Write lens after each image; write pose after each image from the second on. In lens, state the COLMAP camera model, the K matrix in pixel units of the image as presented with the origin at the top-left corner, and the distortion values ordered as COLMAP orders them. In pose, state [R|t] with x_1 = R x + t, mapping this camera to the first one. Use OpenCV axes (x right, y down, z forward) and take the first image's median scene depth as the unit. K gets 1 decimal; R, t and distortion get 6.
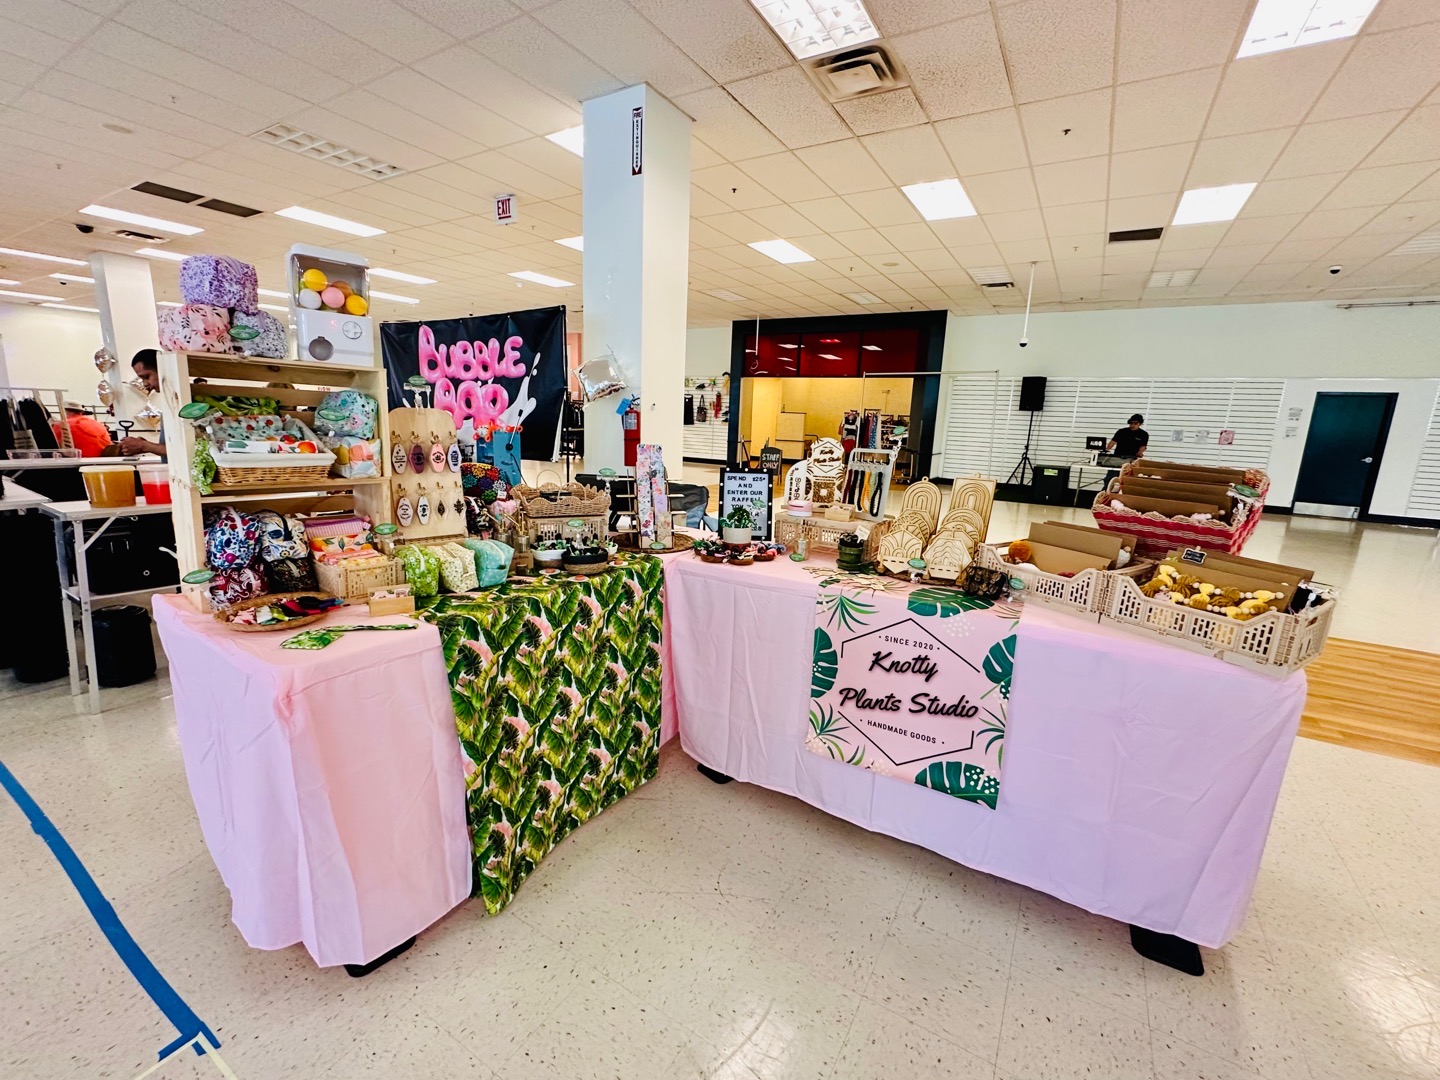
lens RADIAL K [[608.8, 0, 720.0], [0, 608.8, 540.0], [0, 0, 1]] dist [0.000016, -0.000003]
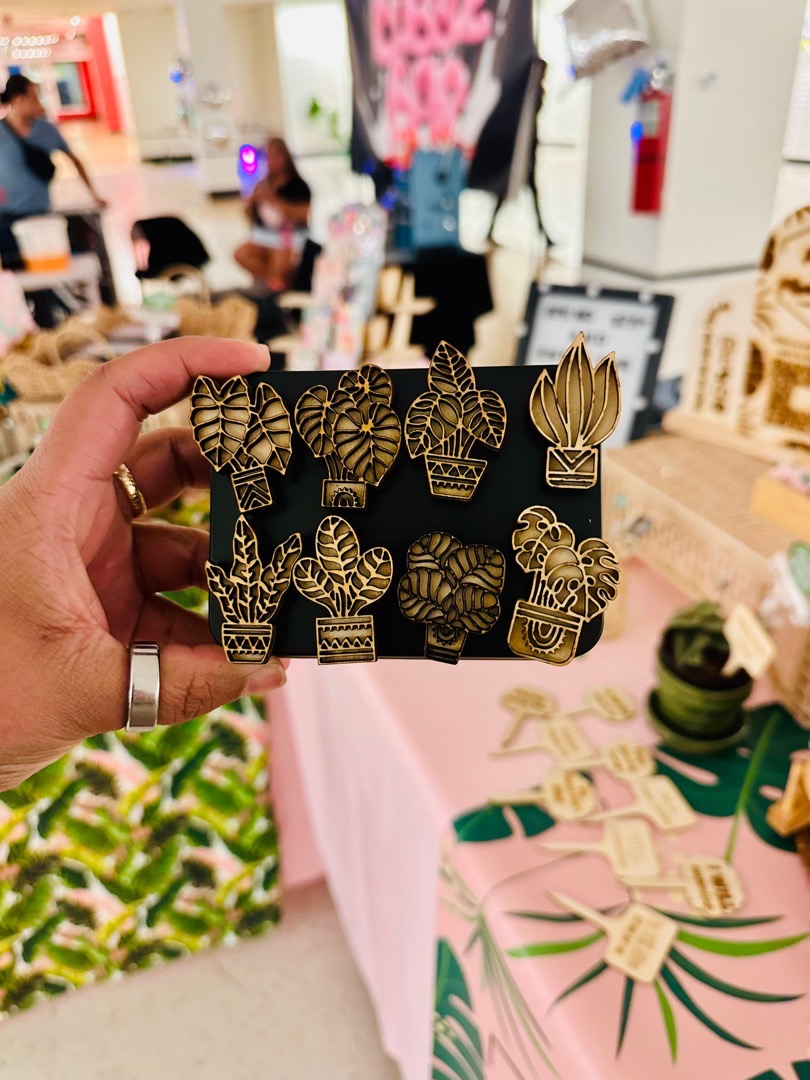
lens RADIAL K [[778.3, 0, 405.0], [0, 778.3, 540.0], [0, 0, 1]] dist [0.000691, -0.000034]
pose [[0.812594, 0.240173, -0.531044, 0.220247], [-0.066899, 0.943561, 0.324373, -0.117829], [0.578978, -0.228058, 0.782799, 0.571840]]
